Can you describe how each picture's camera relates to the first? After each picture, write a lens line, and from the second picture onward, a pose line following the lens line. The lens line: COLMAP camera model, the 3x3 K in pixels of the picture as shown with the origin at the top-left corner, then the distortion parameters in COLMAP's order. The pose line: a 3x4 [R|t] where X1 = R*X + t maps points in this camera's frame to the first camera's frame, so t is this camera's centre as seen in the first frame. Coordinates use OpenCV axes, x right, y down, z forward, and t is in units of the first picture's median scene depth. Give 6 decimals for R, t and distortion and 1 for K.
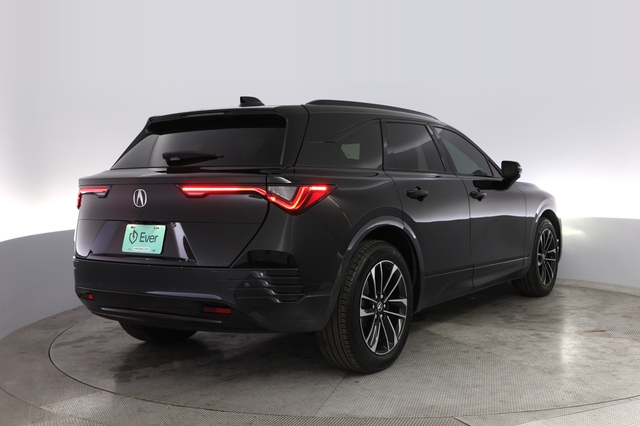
lens RADIAL K [[533.0, 0, 320.0], [0, 533.0, 213.0], [0, 0, 1]] dist [-0.032472, -0.000498]
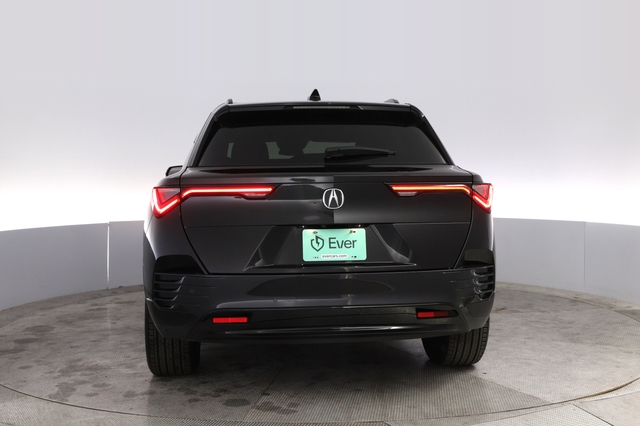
lens RADIAL K [[533.0, 0, 320.0], [0, 533.0, 213.0], [0, 0, 1]] dist [-0.032472, -0.000498]
pose [[0.908920, -0.023913, 0.416284, -0.718720], [0.025291, 0.999678, 0.002203, -0.006849], [-0.416203, 0.008526, 0.909232, 0.199130]]
